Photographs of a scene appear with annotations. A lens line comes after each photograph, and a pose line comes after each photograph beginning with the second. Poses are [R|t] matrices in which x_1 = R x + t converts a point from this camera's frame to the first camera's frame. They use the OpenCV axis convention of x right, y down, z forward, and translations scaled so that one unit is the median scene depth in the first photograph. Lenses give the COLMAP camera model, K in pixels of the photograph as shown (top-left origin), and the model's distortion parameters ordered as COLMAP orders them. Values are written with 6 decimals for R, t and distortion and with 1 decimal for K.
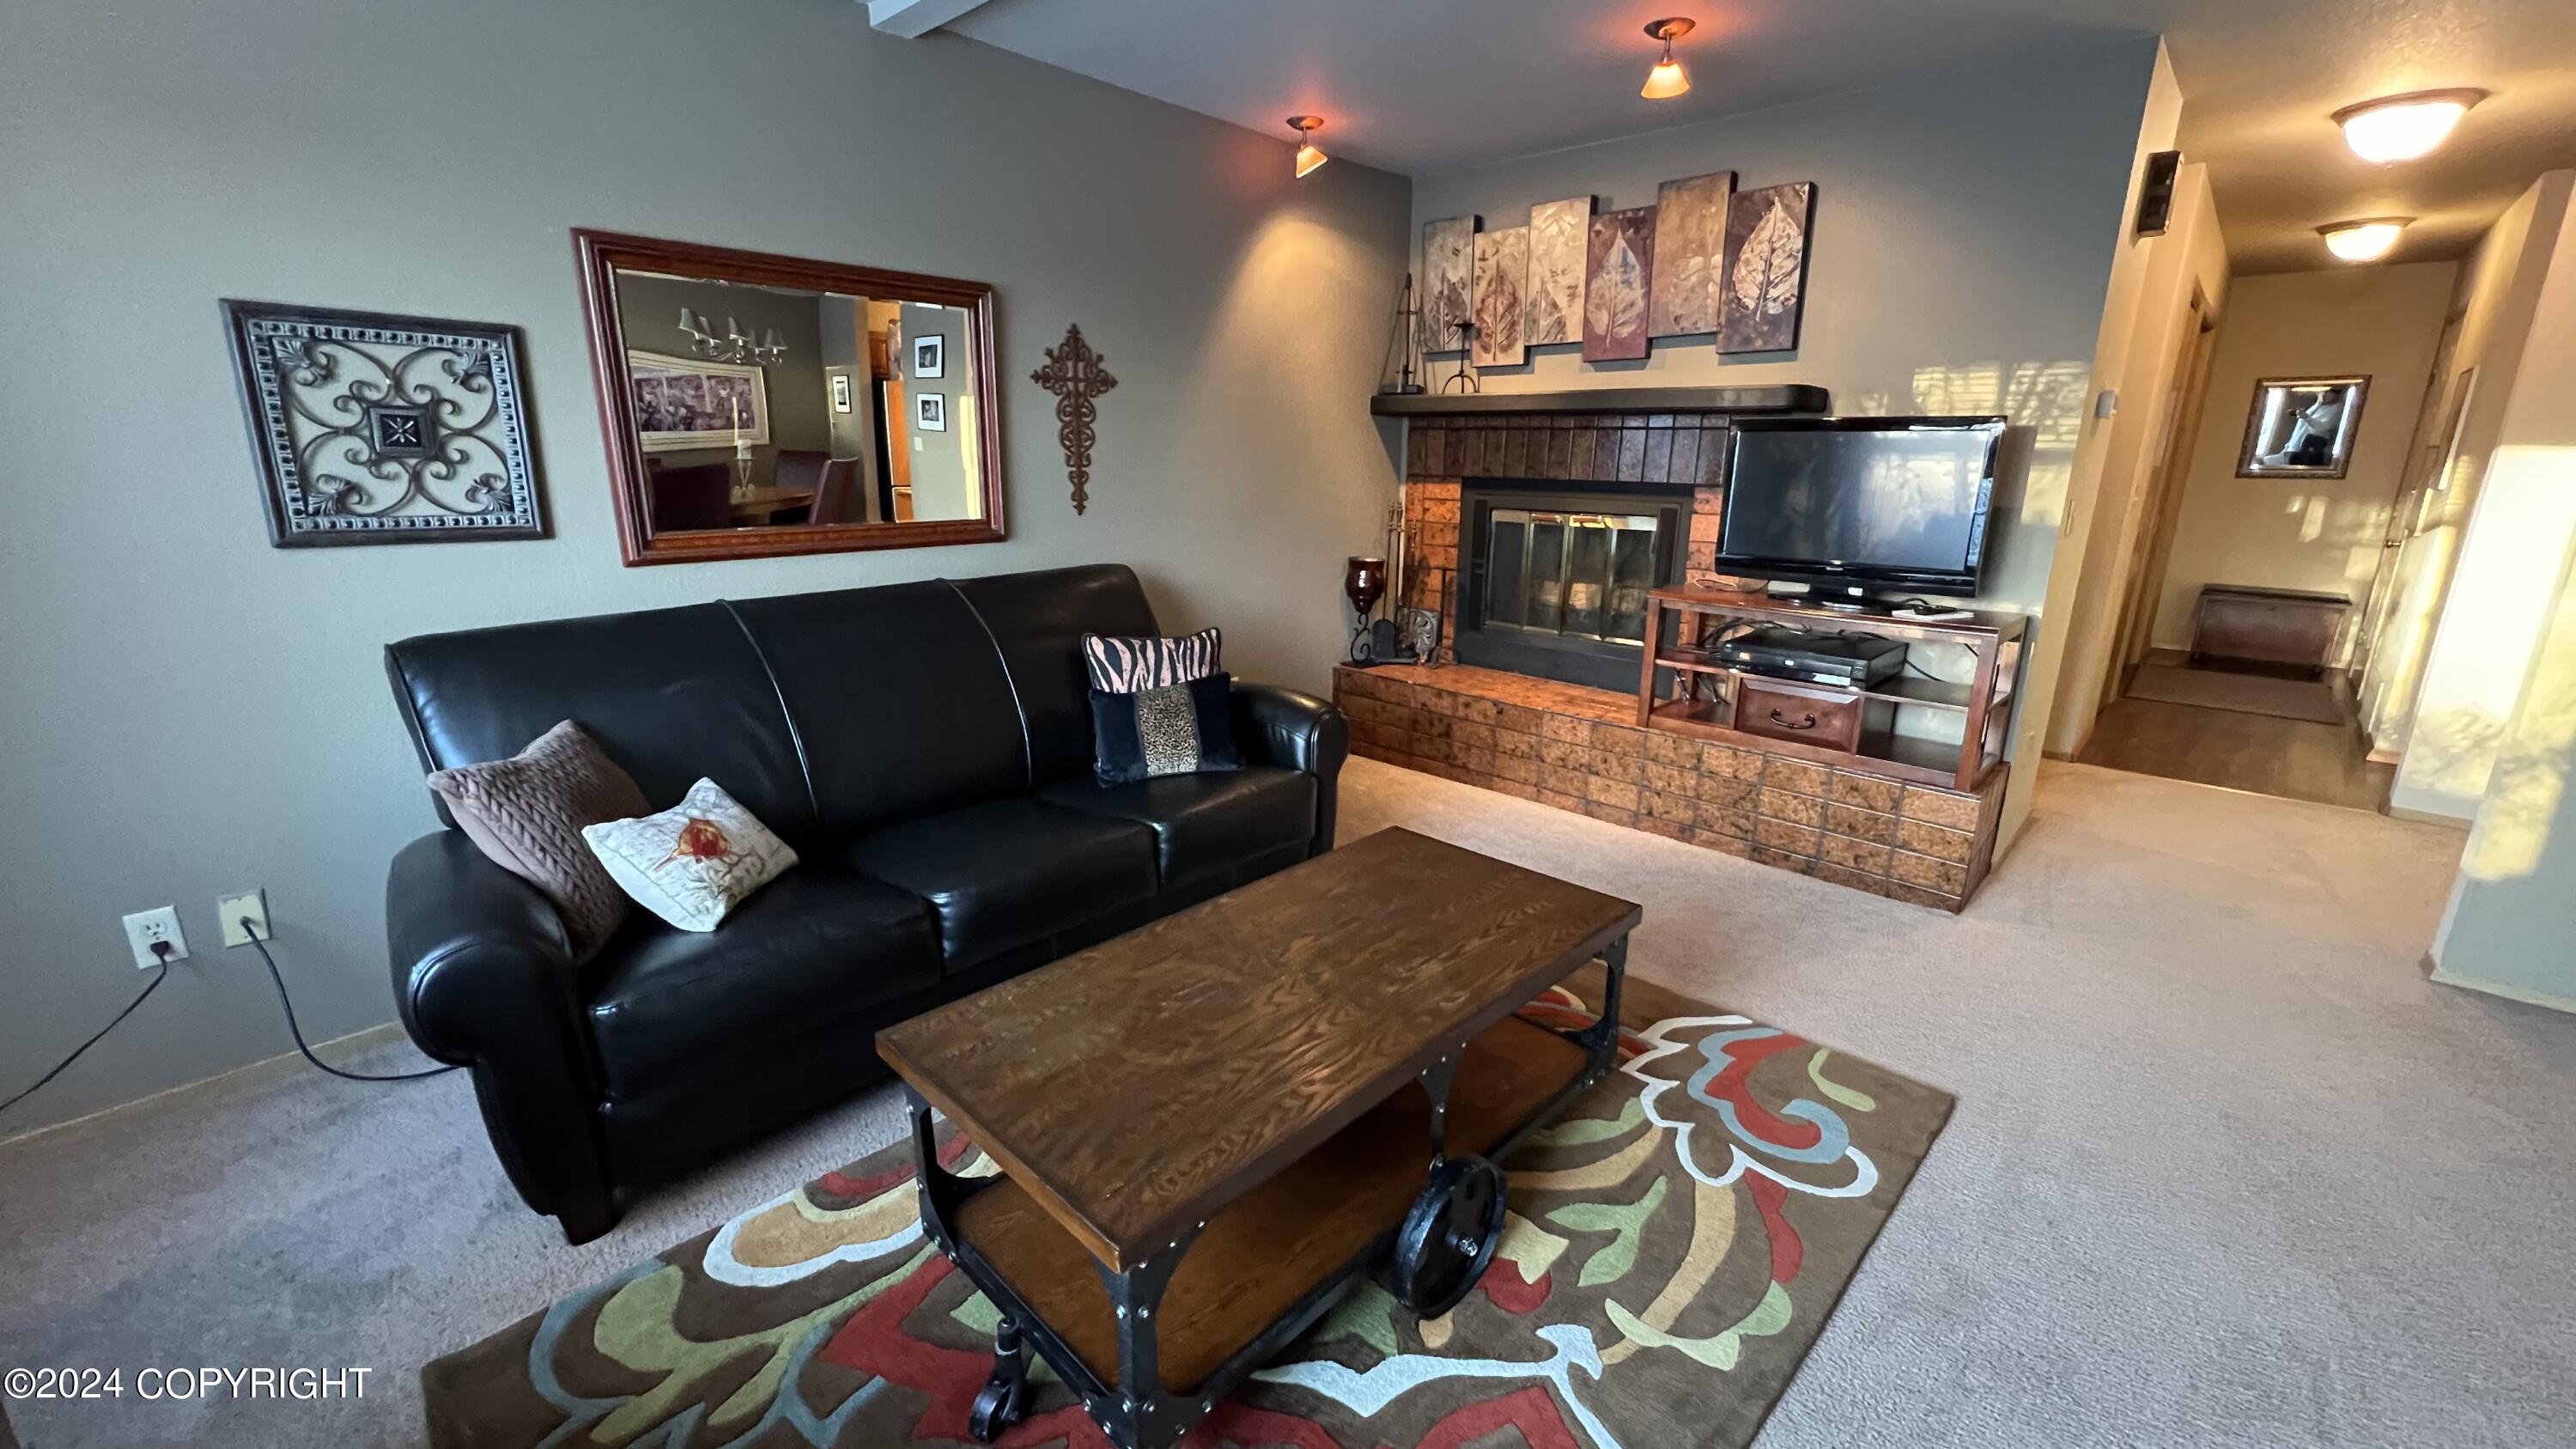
lens RADIAL K [[1035.5, 0, 1288.0], [0, 1035.5, 724.5], [0, 0, 1]] dist [0.000914, -0.000179]
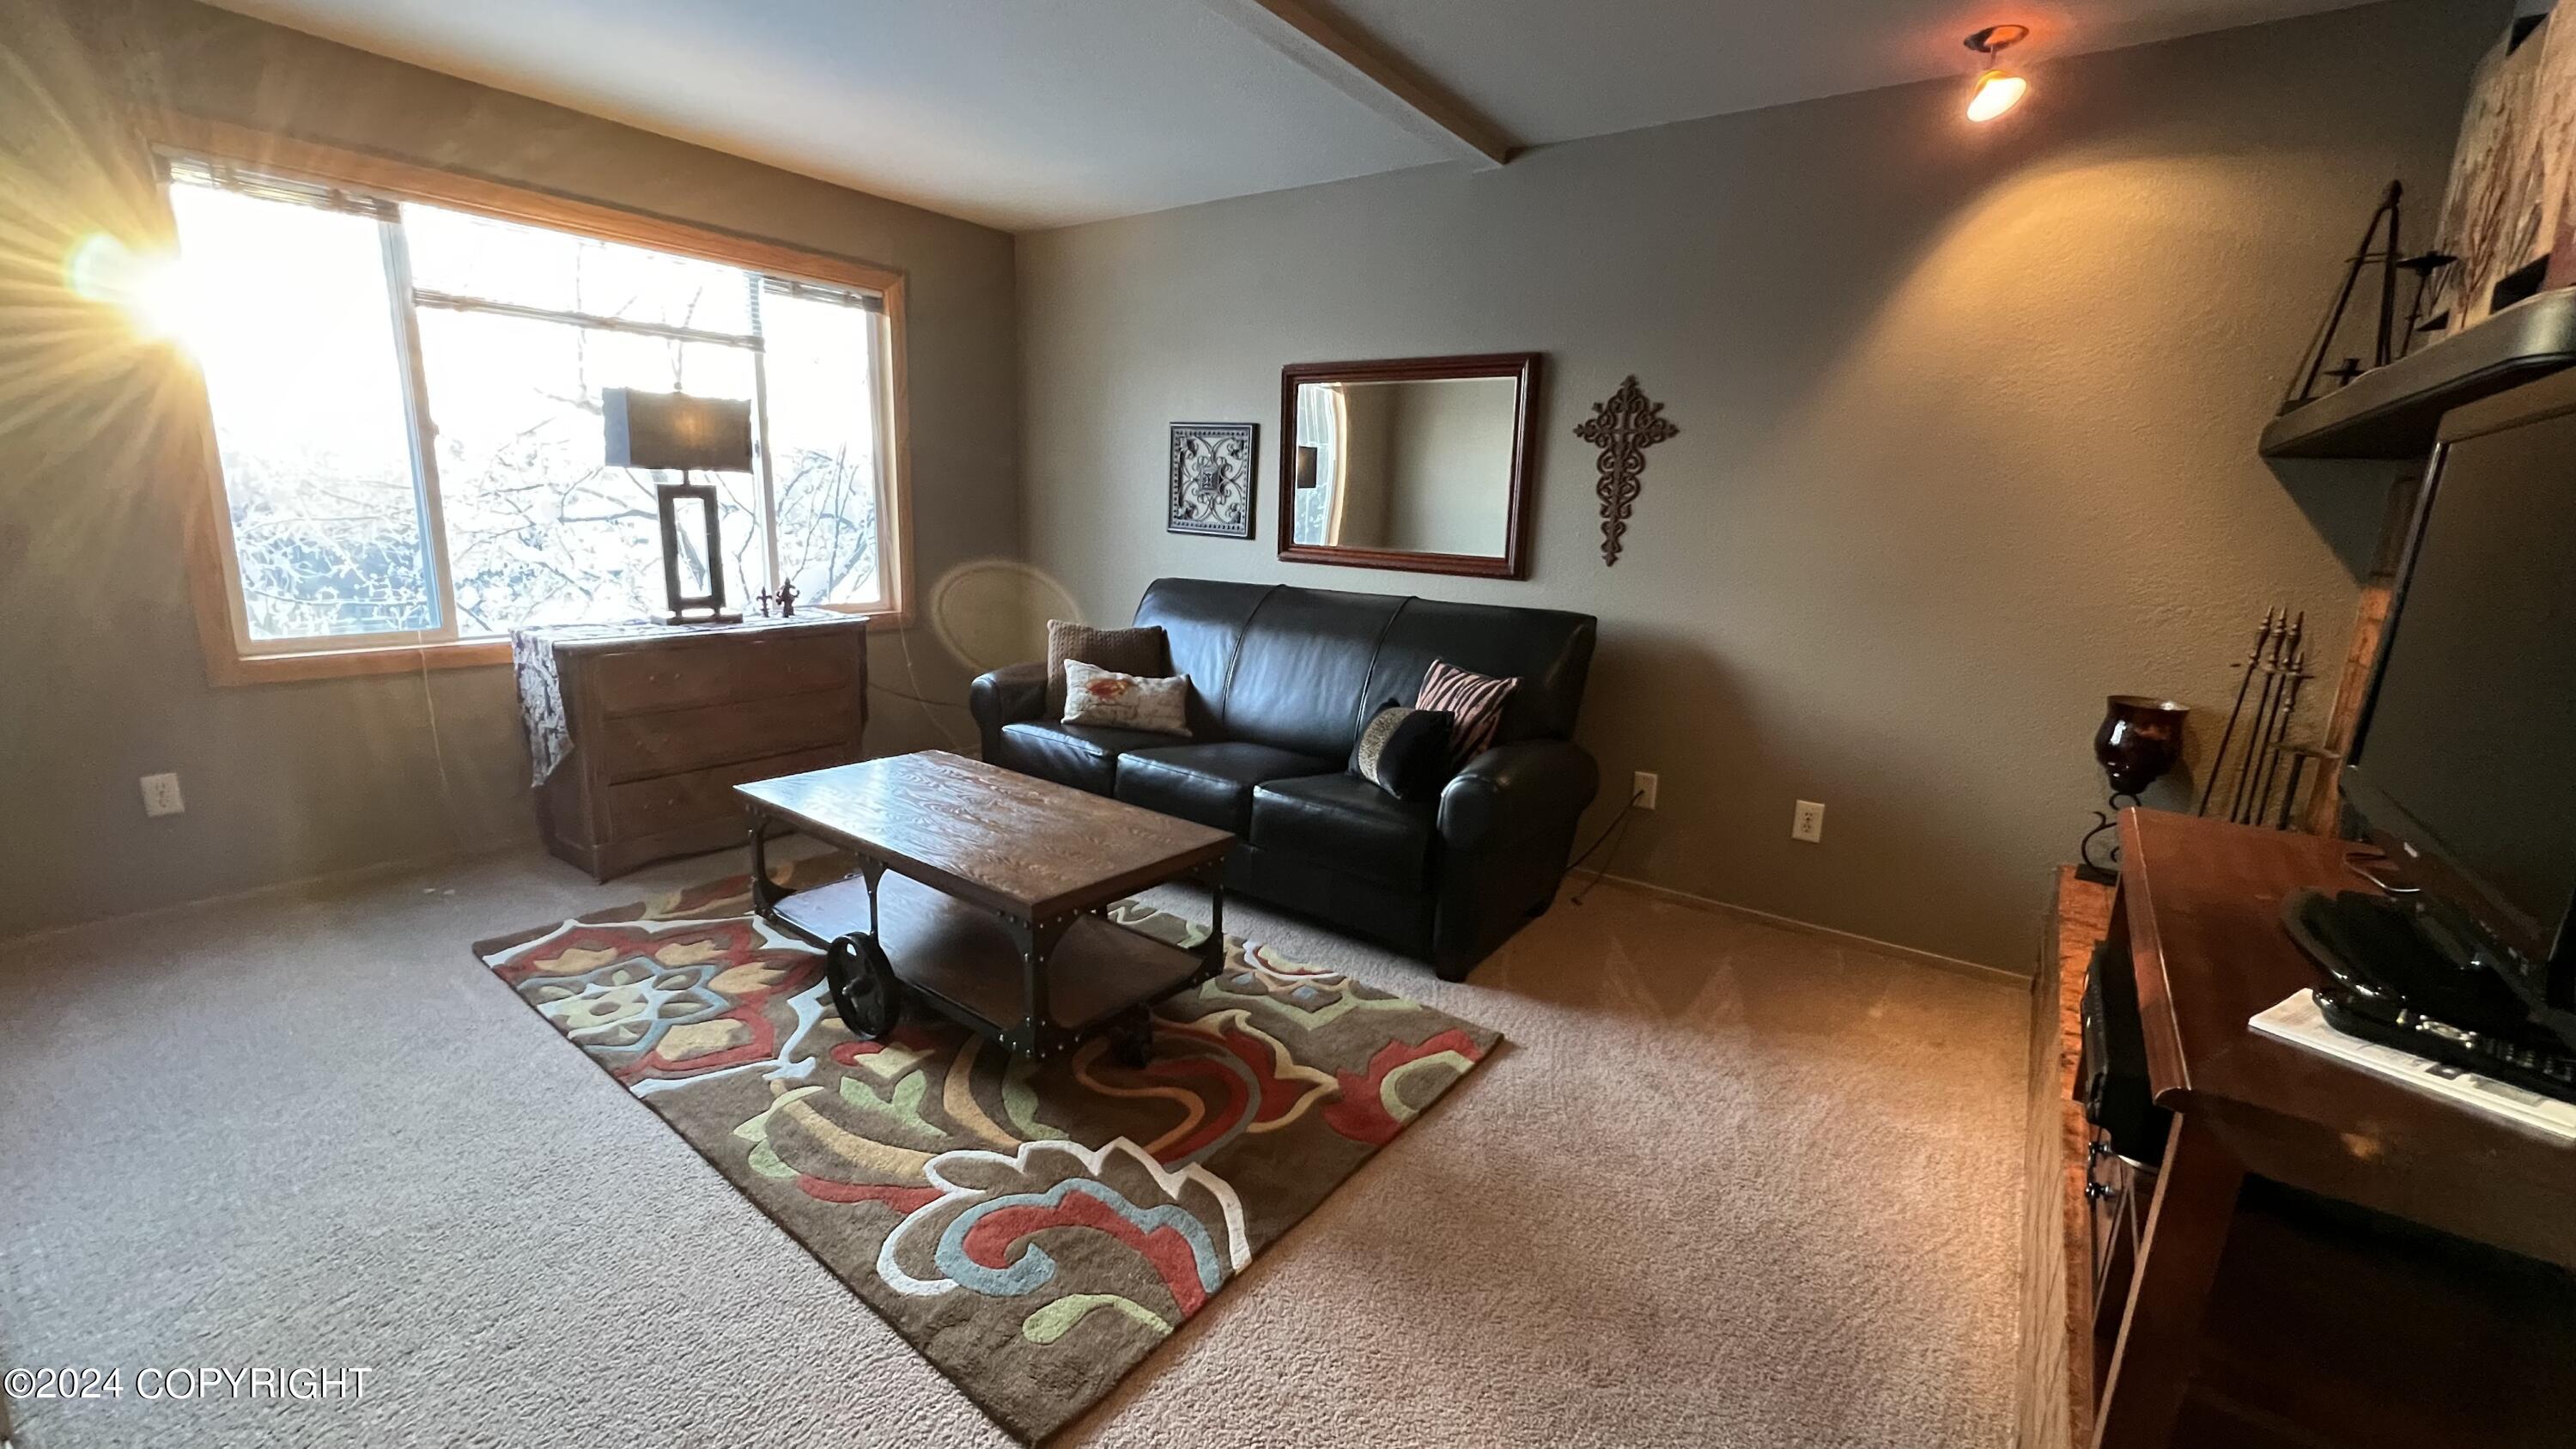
lens RADIAL K [[1035.5, 0, 1288.0], [0, 1035.5, 724.5], [0, 0, 1]] dist [0.000914, -0.000179]
pose [[0.117513, 0.203169, -0.972066, 1.143226], [-0.295922, 0.941543, 0.161016, -0.195204], [0.947956, 0.268734, 0.170765, 0.884189]]
